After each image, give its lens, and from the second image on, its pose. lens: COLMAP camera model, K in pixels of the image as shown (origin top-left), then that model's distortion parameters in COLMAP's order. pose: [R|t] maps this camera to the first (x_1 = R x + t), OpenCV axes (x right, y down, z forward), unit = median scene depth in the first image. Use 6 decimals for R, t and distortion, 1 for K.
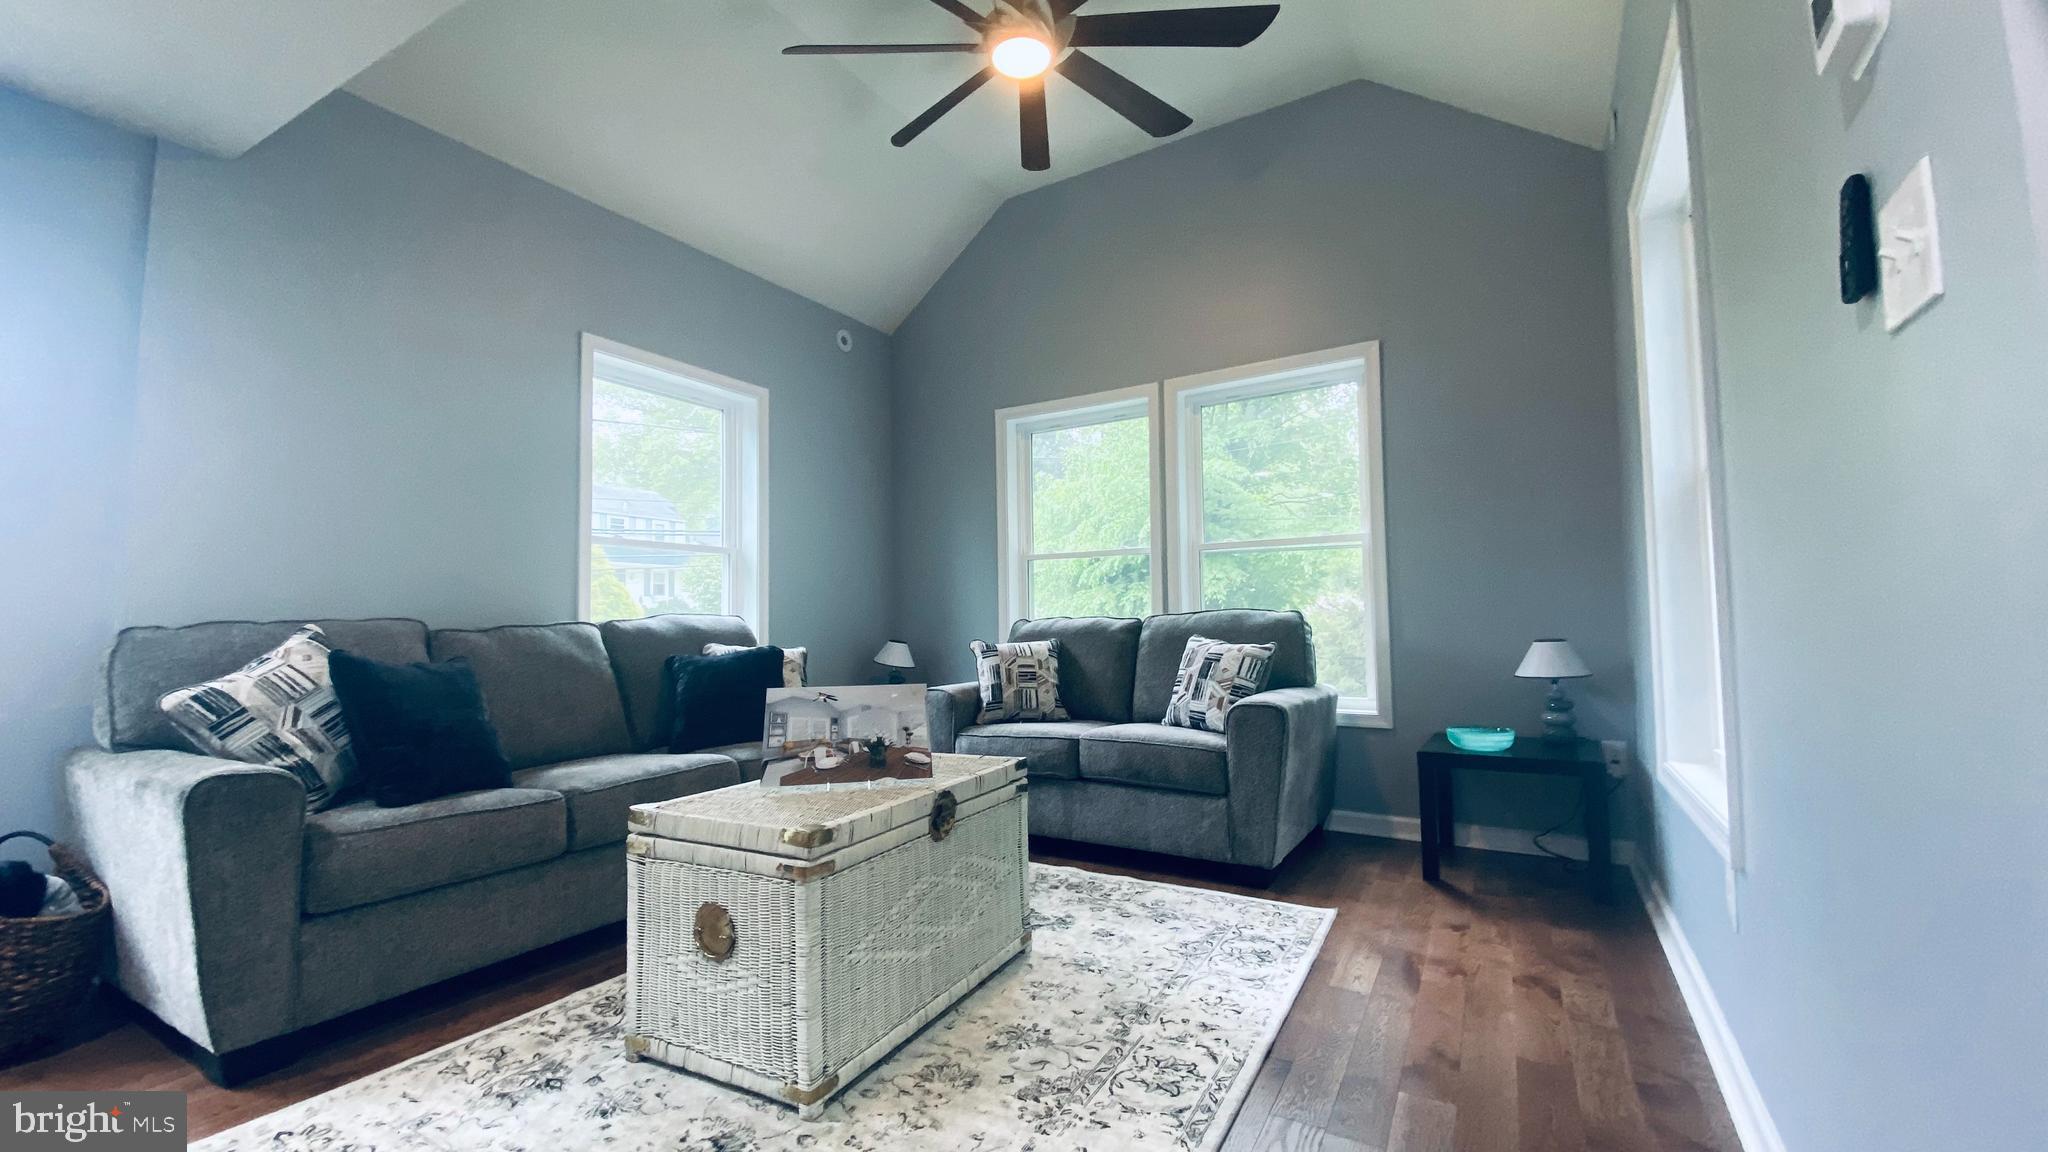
lens RADIAL K [[815.3, 0, 1056.0], [0, 815.3, 574.7], [0, 0, 1]] dist [0.013008, -0.022818]
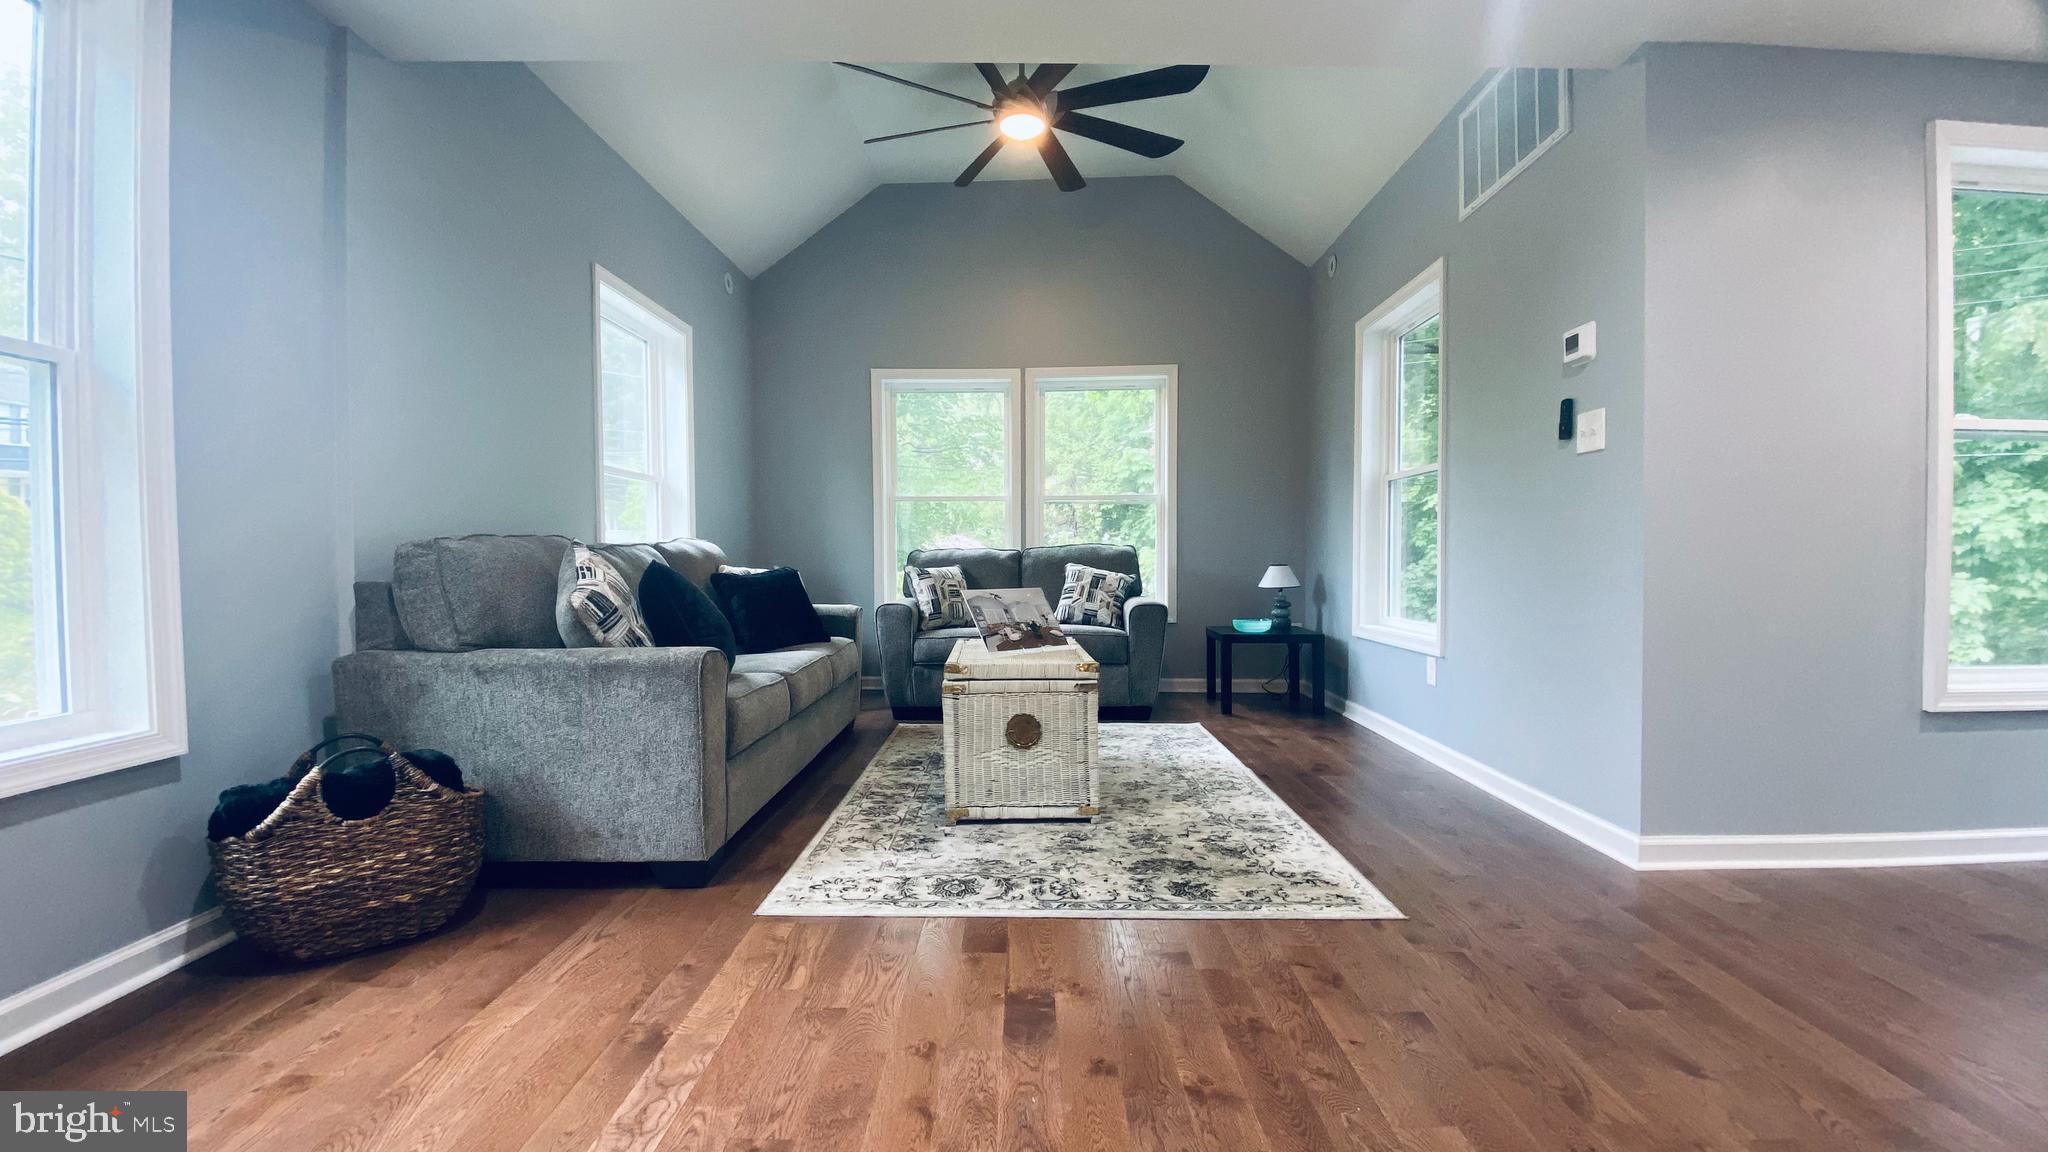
lens RADIAL K [[815.3, 0, 1056.0], [0, 815.3, 574.7], [0, 0, 1]] dist [0.013008, -0.022818]
pose [[0.863797, 0.001253, 0.503839, -0.687816], [-0.037530, 0.997379, 0.061862, 0.011838], [-0.502440, -0.072345, 0.861580, -0.241914]]
